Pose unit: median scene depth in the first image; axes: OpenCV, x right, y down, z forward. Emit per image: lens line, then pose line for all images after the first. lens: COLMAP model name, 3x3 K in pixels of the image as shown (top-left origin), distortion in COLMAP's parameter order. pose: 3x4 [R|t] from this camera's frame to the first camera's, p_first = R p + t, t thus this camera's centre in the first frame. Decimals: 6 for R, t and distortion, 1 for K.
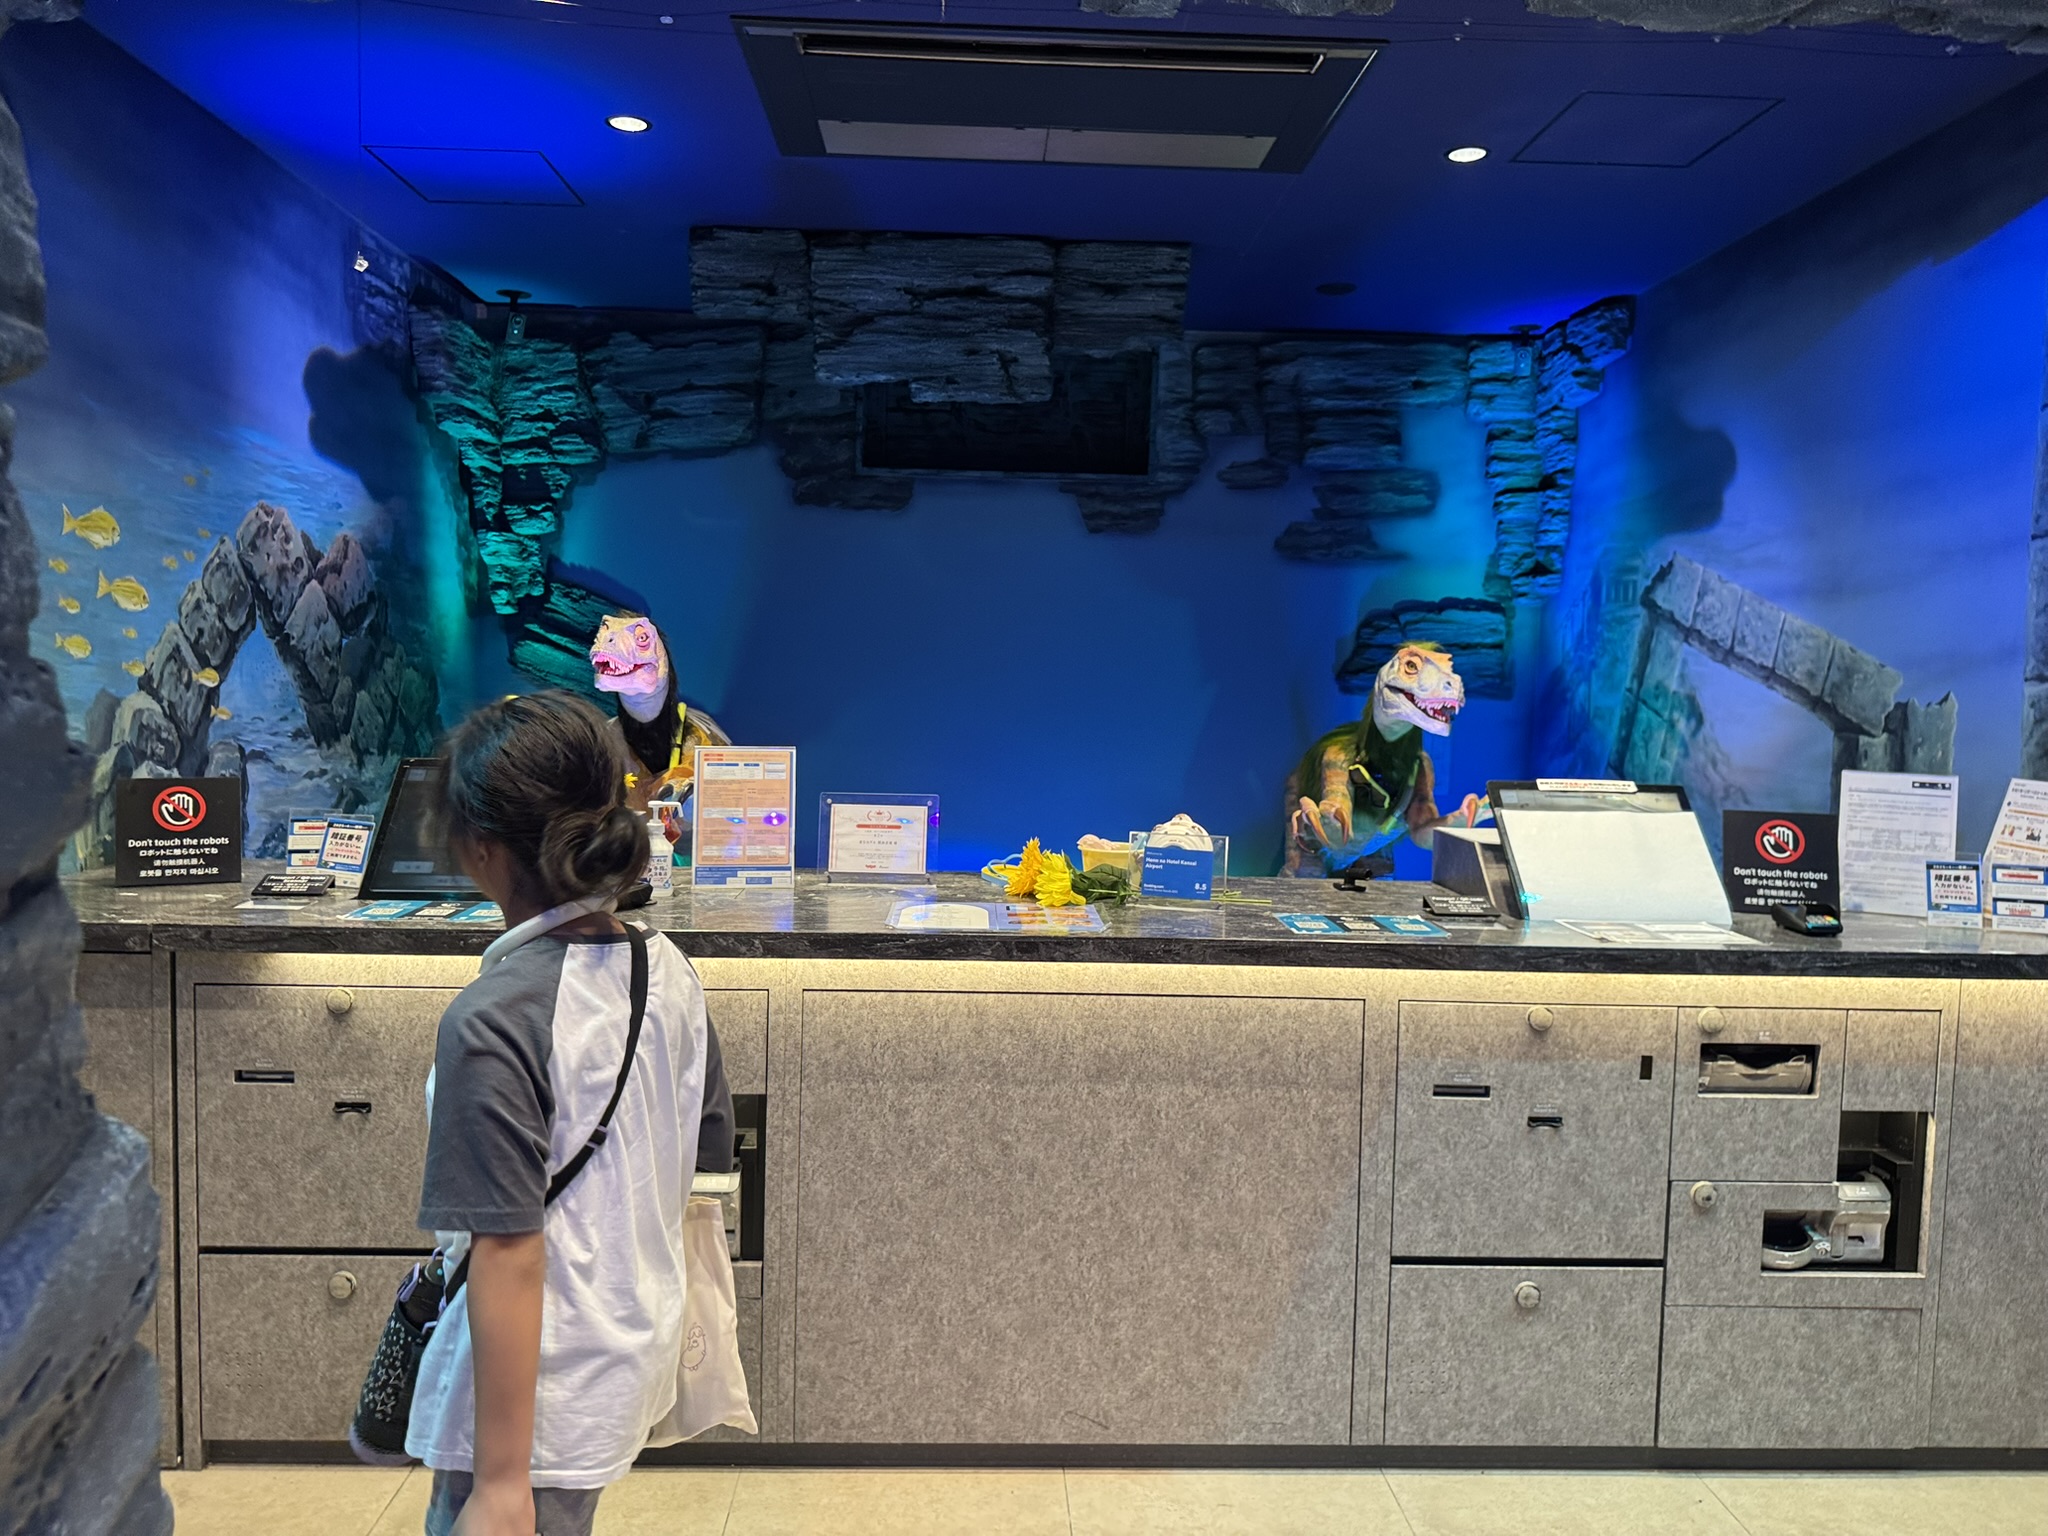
lens RADIAL K [[1477.0, 0, 1011.8], [0, 1477.0, 759.2], [0, 0, 1]] dist [0.018160, -0.027882]
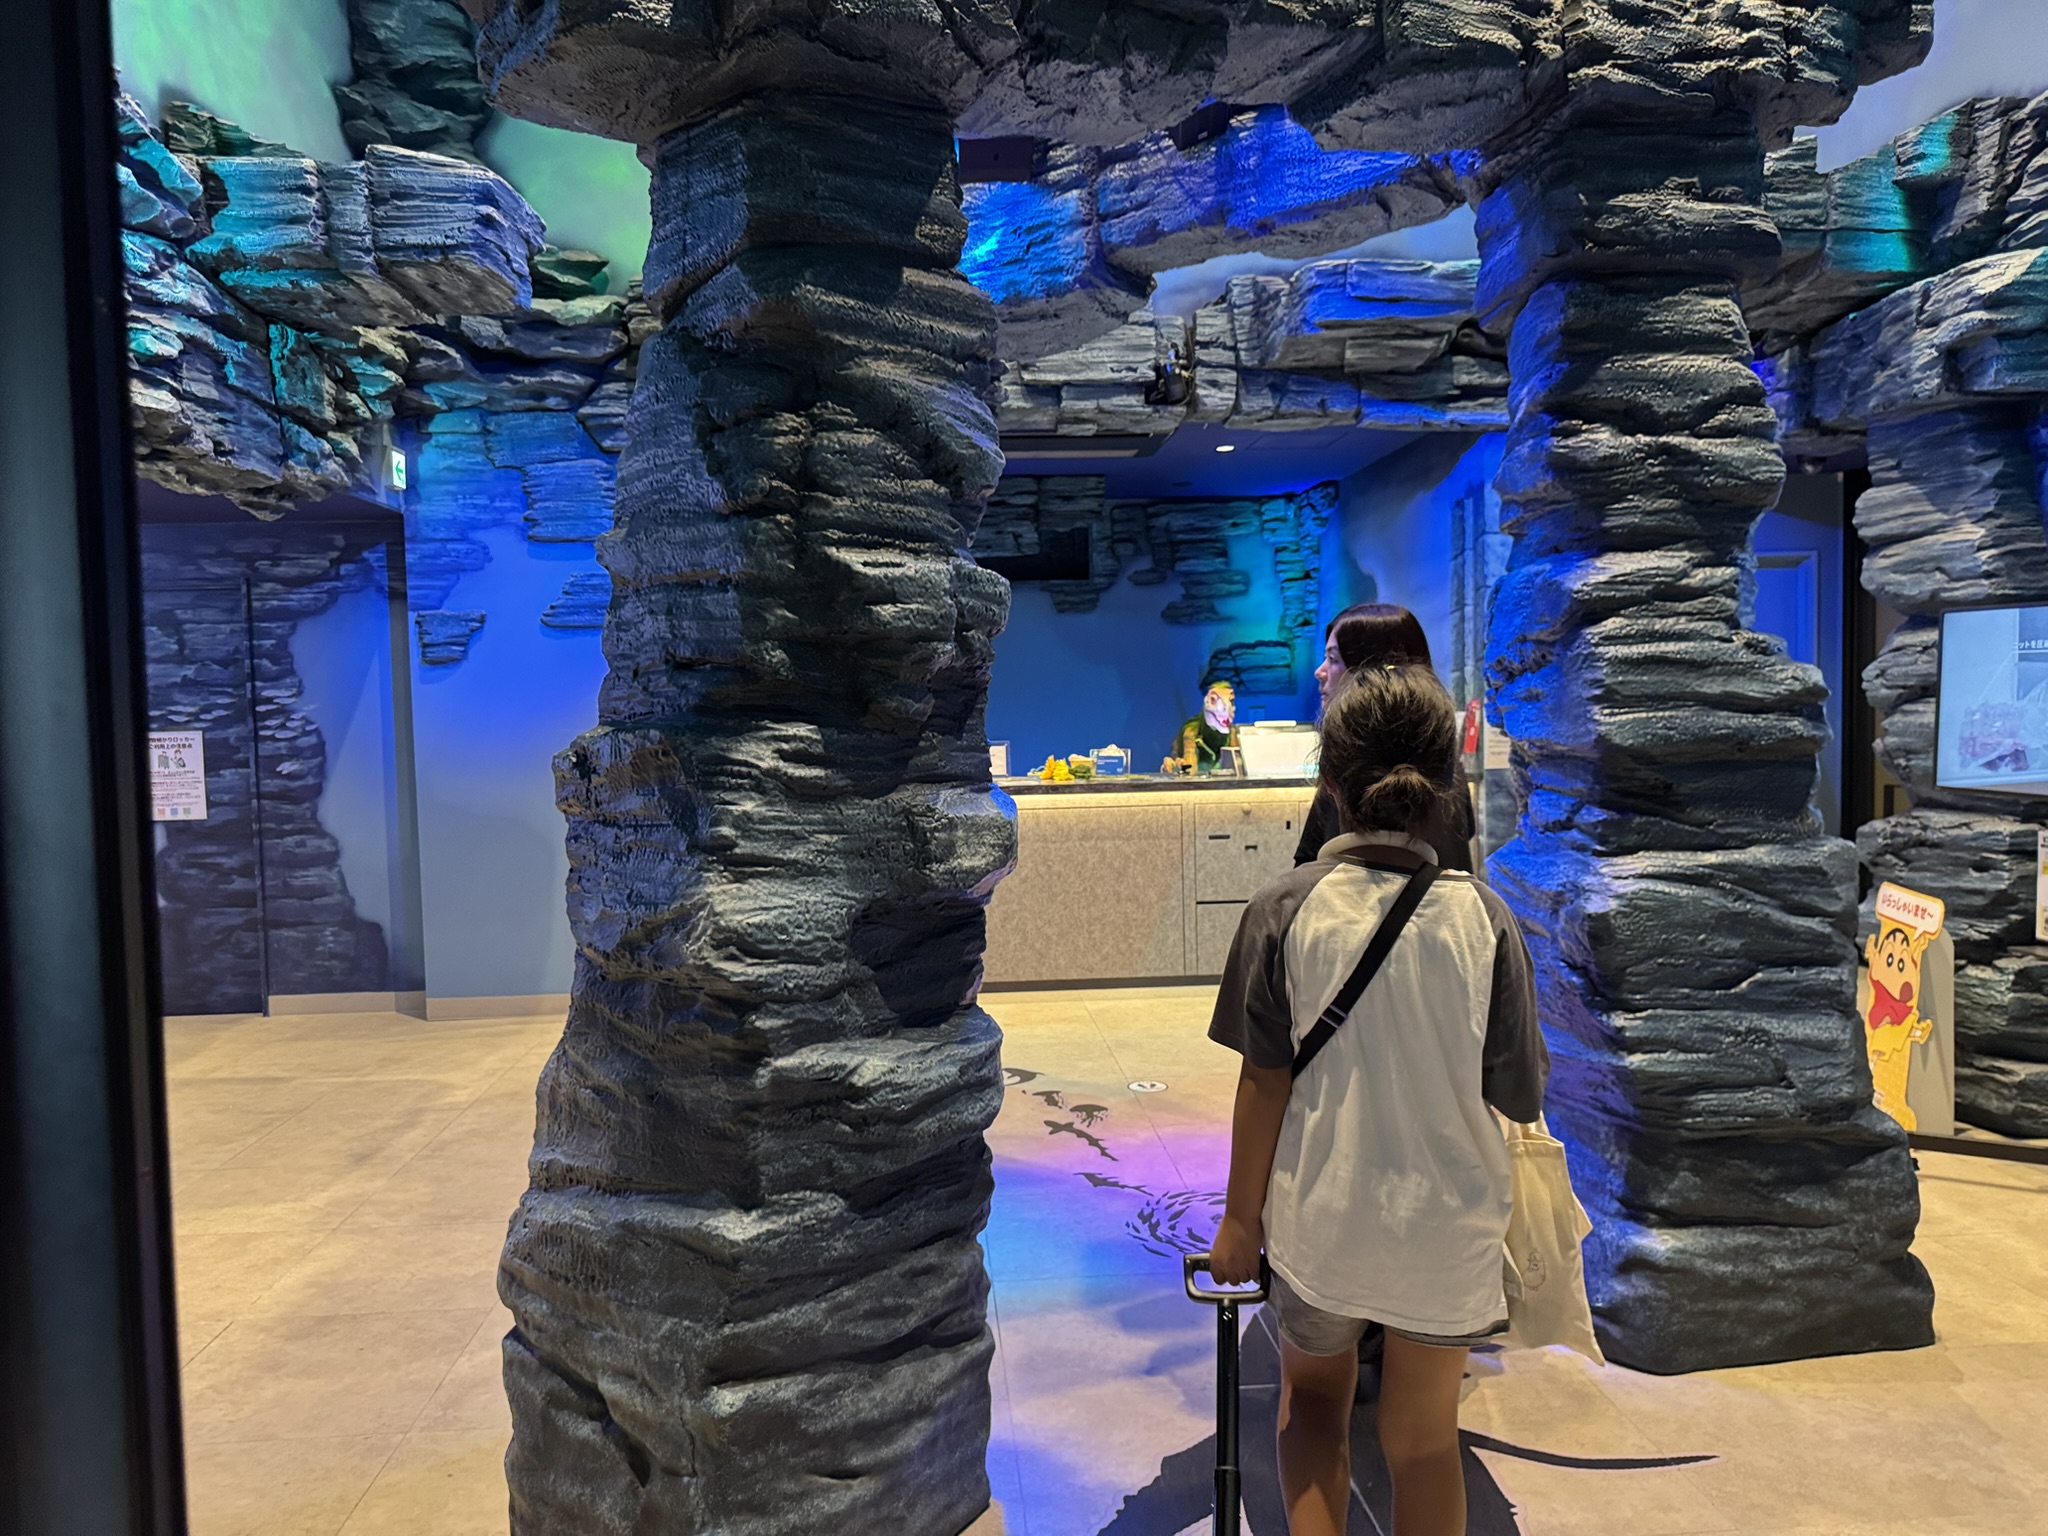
lens RADIAL K [[1477.0, 0, 1022.6], [0, 1477.0, 785.2], [0, 0, 1]] dist [0.018160, -0.027882]
pose [[0.998021, -0.048525, 0.039997, -0.128913], [0.048680, 0.998810, -0.002906, 0.104519], [-0.039809, 0.004847, 0.999196, -1.407991]]
